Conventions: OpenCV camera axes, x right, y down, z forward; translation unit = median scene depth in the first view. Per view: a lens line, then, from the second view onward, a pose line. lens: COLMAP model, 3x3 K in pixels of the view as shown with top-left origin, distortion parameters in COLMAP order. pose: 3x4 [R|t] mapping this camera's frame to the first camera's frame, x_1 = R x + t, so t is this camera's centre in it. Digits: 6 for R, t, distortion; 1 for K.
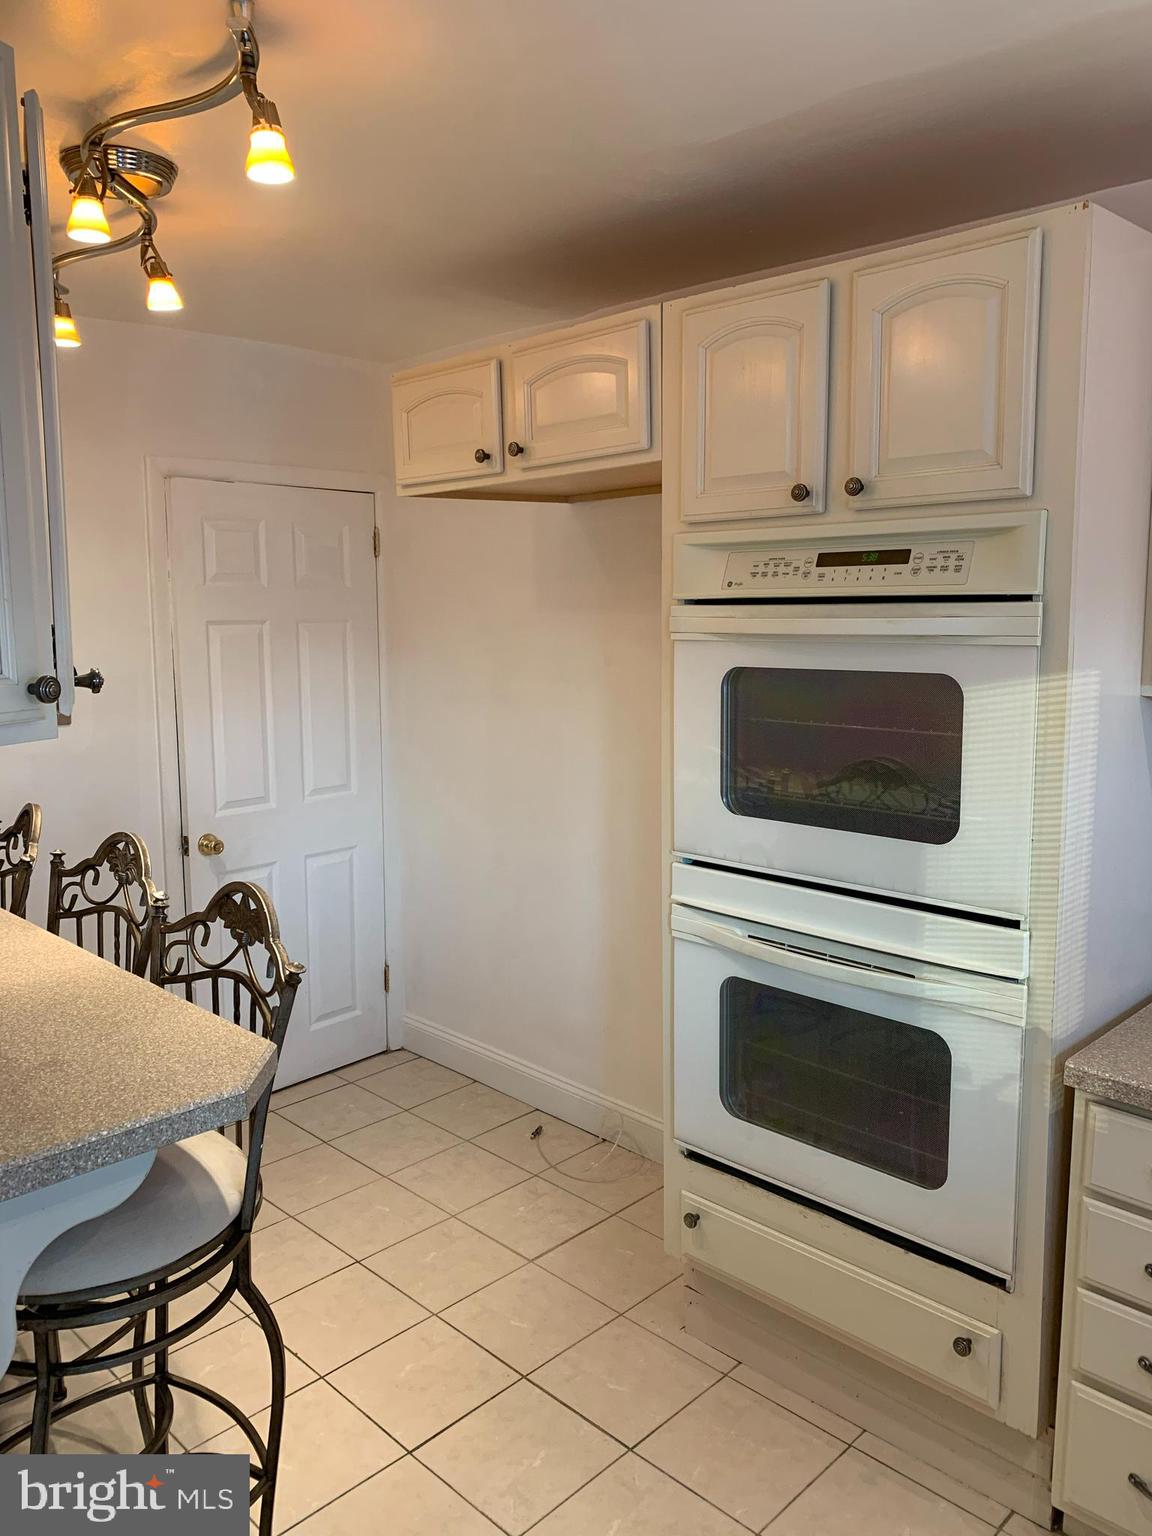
lens RADIAL K [[1173.4, 0, 578.1], [0, 1173.4, 761.7], [0, 0, 1]] dist [0.020825, -0.034445]
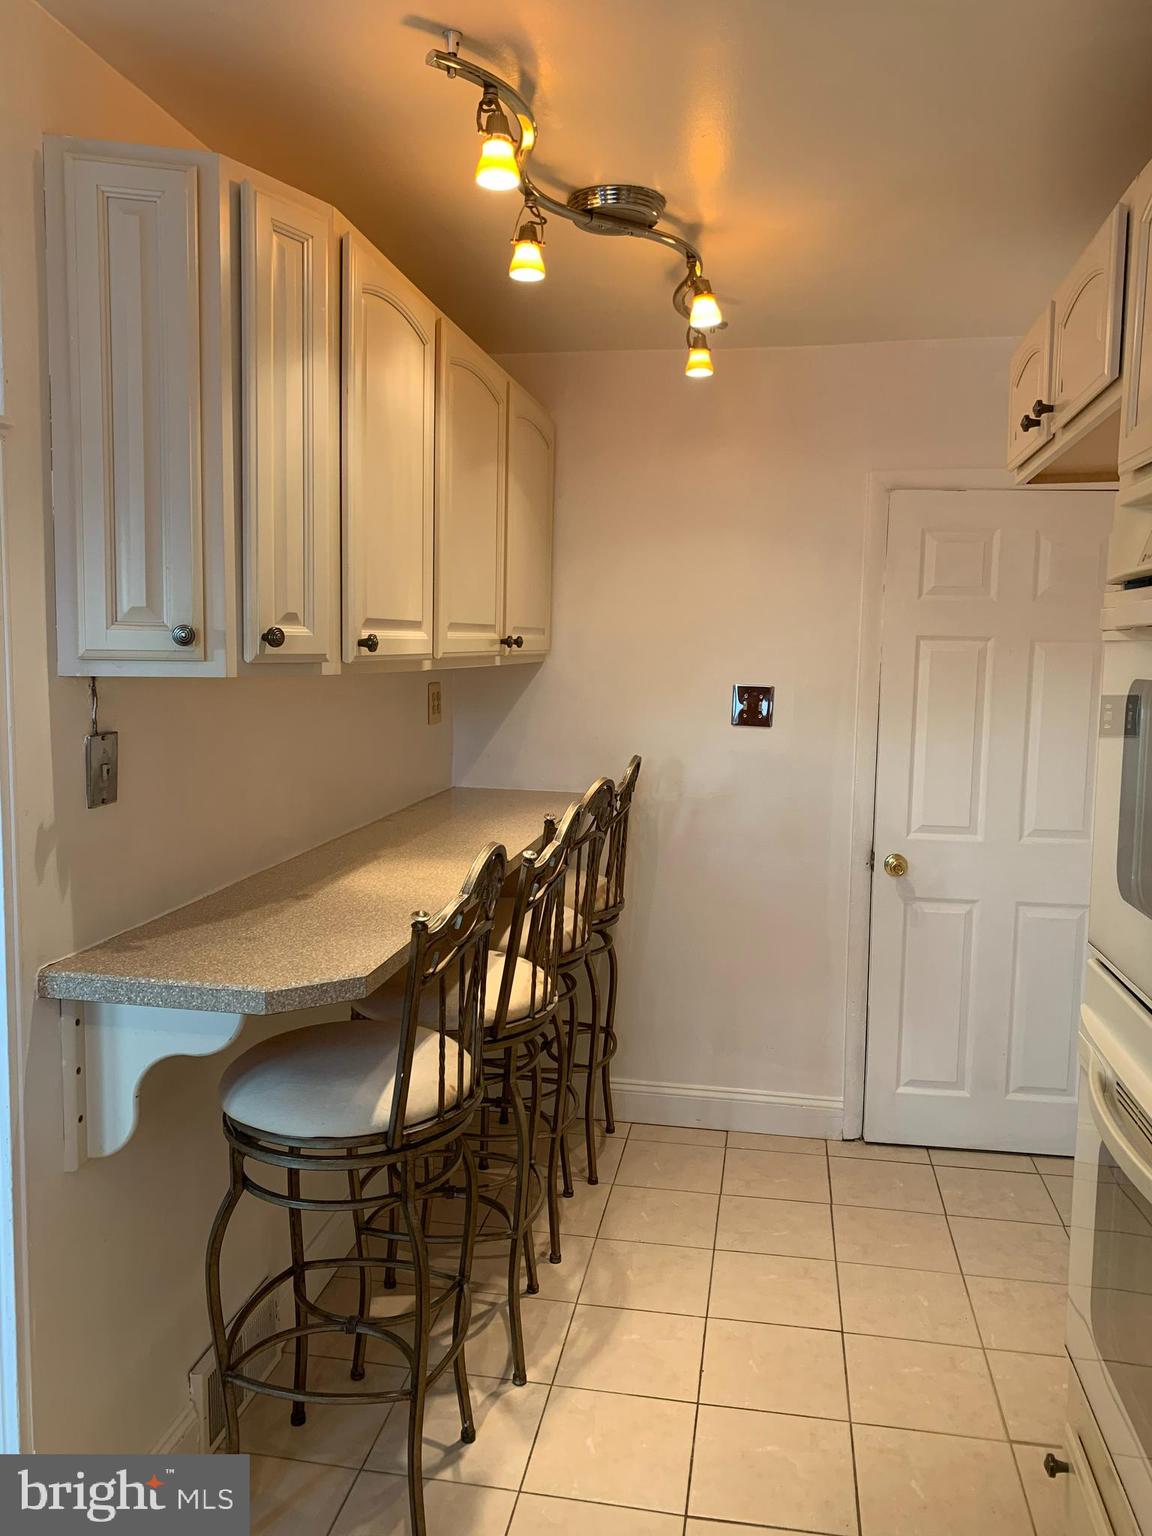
lens RADIAL K [[1173.4, 0, 576.6], [0, 1173.4, 751.6], [0, 0, 1]] dist [0.020825, -0.034445]
pose [[0.583885, 0.103036, -0.805271, 0.530934], [-0.140345, 0.989790, 0.024885, -0.016062], [0.799614, 0.098486, 0.592384, 0.359711]]
